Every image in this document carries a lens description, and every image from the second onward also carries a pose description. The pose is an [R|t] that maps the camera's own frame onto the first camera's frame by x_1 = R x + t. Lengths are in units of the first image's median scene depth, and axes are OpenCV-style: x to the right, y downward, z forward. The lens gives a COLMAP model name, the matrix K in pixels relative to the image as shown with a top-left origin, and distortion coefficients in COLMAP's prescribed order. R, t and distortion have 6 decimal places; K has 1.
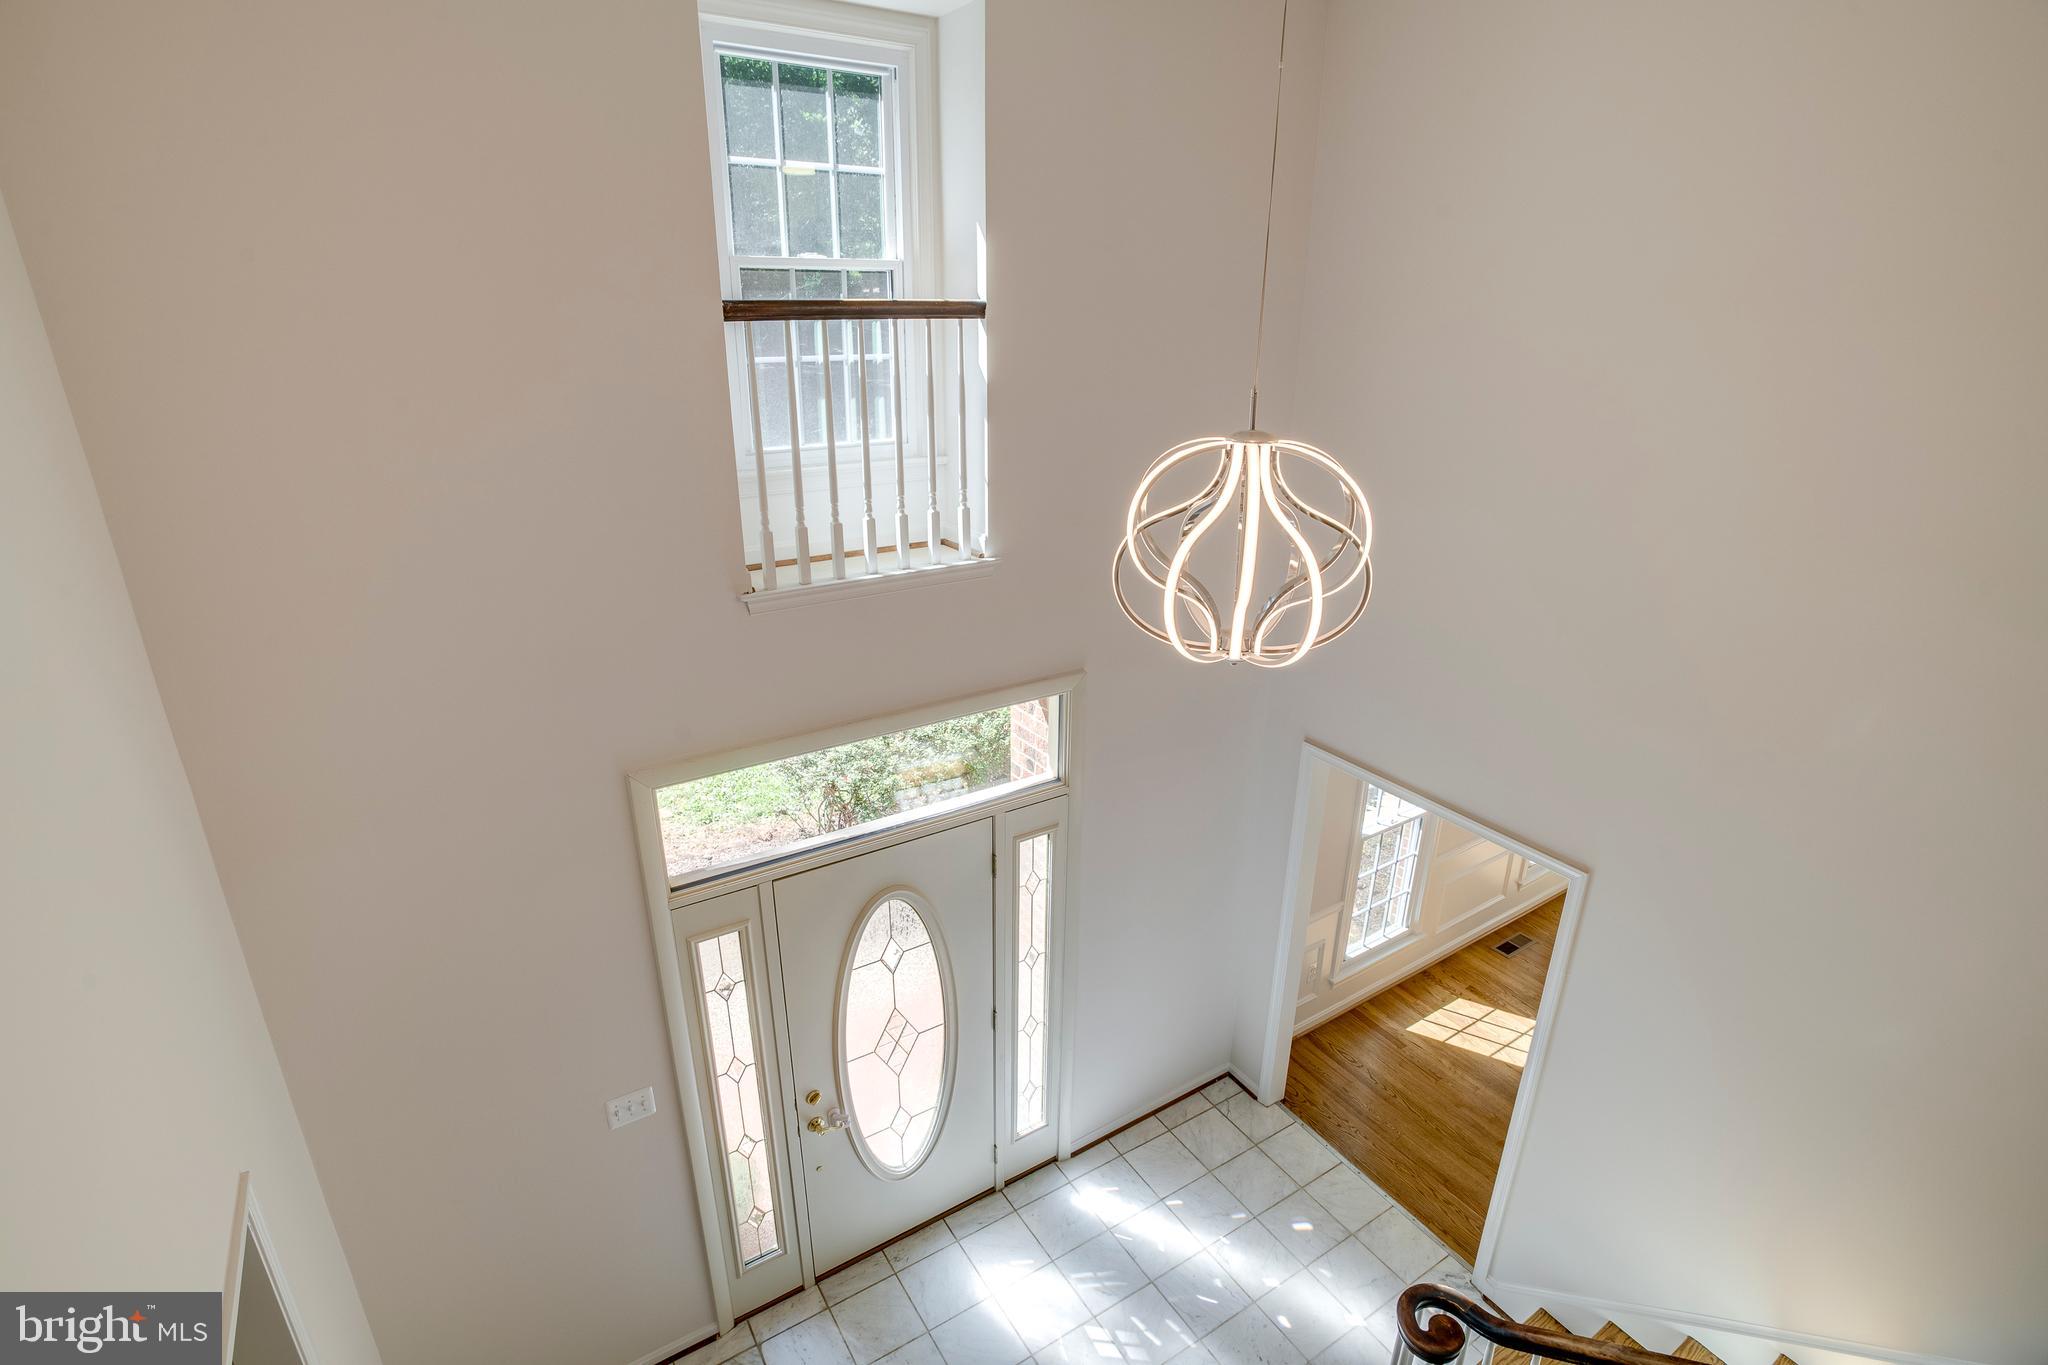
lens RADIAL K [[995.0, 0, 1020.2], [0, 995.0, 680.0], [0, 0, 1]] dist [-0.065966, 0.029578]
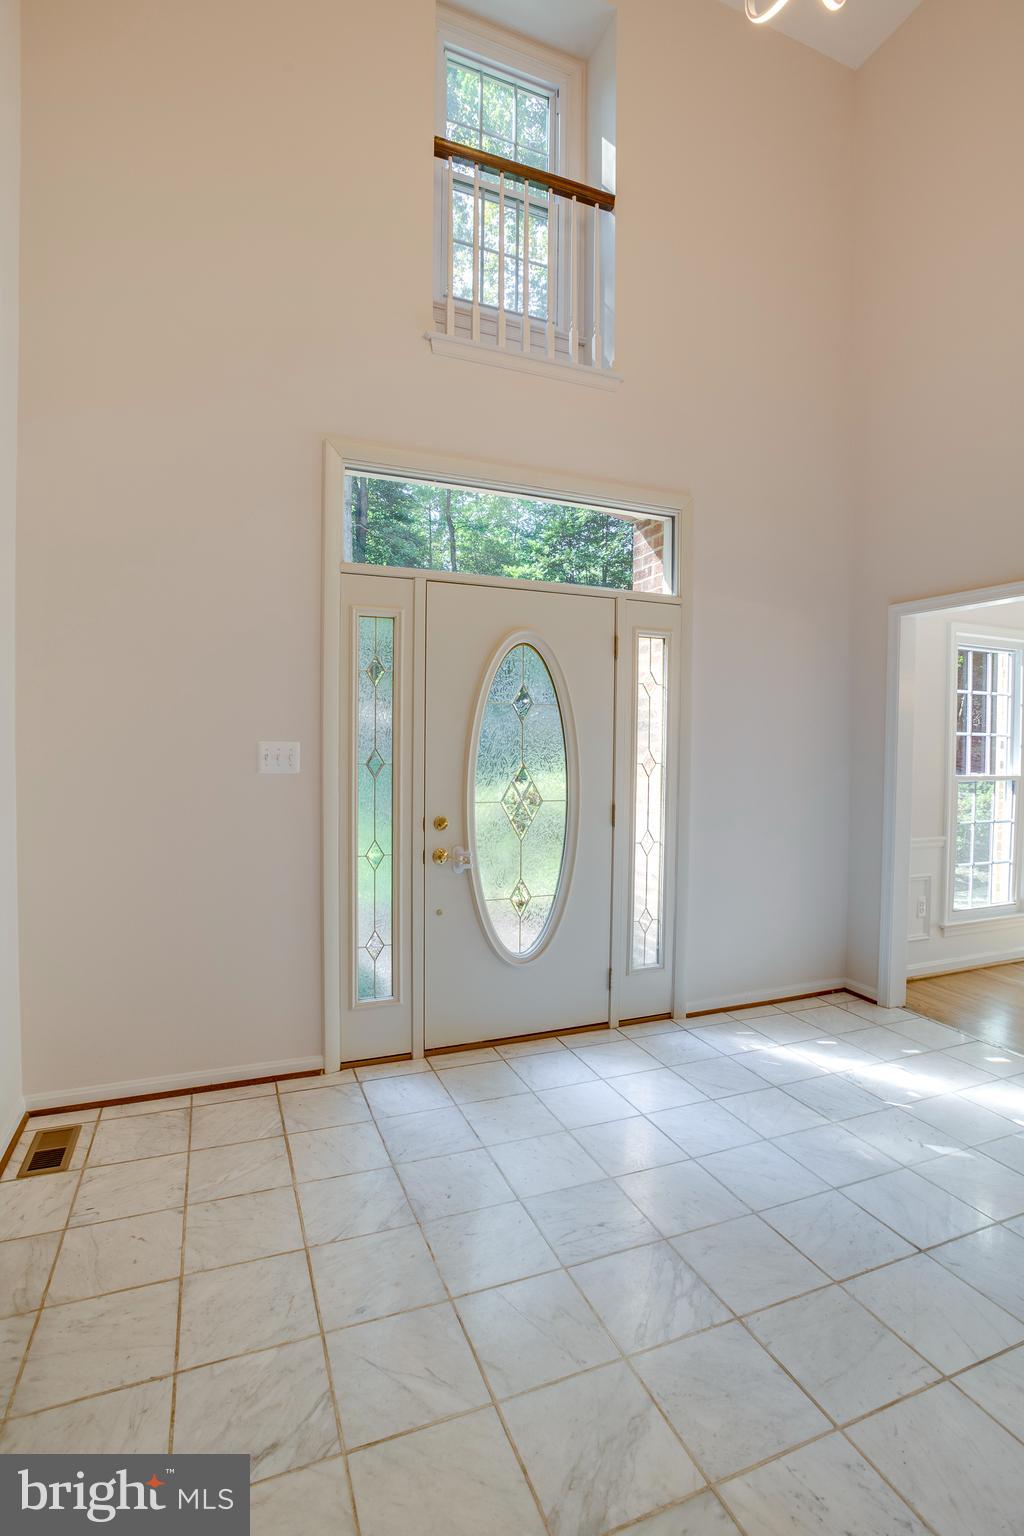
lens RADIAL K [[748.0, 0, 502.9], [0, 748.0, 773.9], [0, 0, 1]] dist [-0.042327, 0.001113]
pose [[0.984626, 0.010657, -0.174349, -0.003319], [-0.065710, 0.947416, -0.313185, 0.684391], [0.161844, 0.319826, 0.933551, 0.255352]]
